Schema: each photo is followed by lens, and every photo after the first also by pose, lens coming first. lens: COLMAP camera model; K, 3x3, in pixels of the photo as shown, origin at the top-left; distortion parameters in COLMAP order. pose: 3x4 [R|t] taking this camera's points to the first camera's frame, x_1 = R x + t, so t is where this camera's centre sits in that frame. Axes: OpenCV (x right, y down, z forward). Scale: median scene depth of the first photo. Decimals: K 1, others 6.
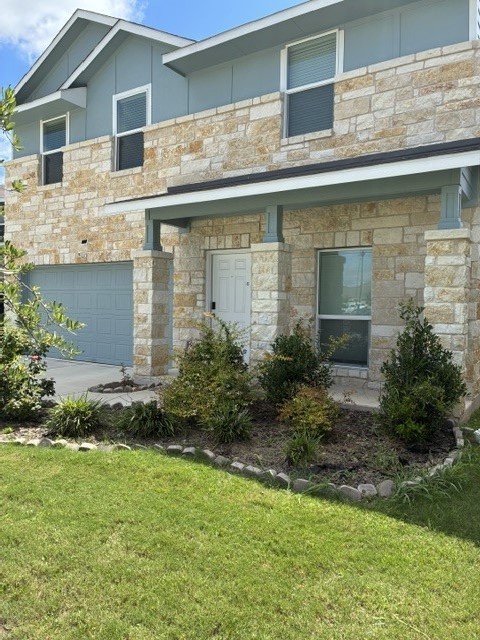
lens RADIAL K [[497.7, 0, 240.0], [0, 497.7, 320.0], [0, 0, 1]] dist [0.087008, -0.069861]
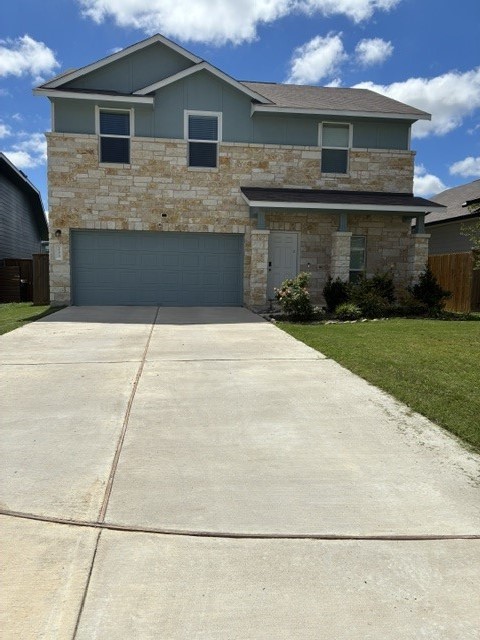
lens RADIAL K [[497.7, 0, 240.0], [0, 497.7, 320.0], [0, 0, 1]] dist [0.087008, -0.069861]
pose [[0.736940, -0.067672, 0.672562, -1.224820], [0.015789, 0.996428, 0.082959, 0.017987], [-0.675774, -0.050517, 0.735376, -0.159620]]
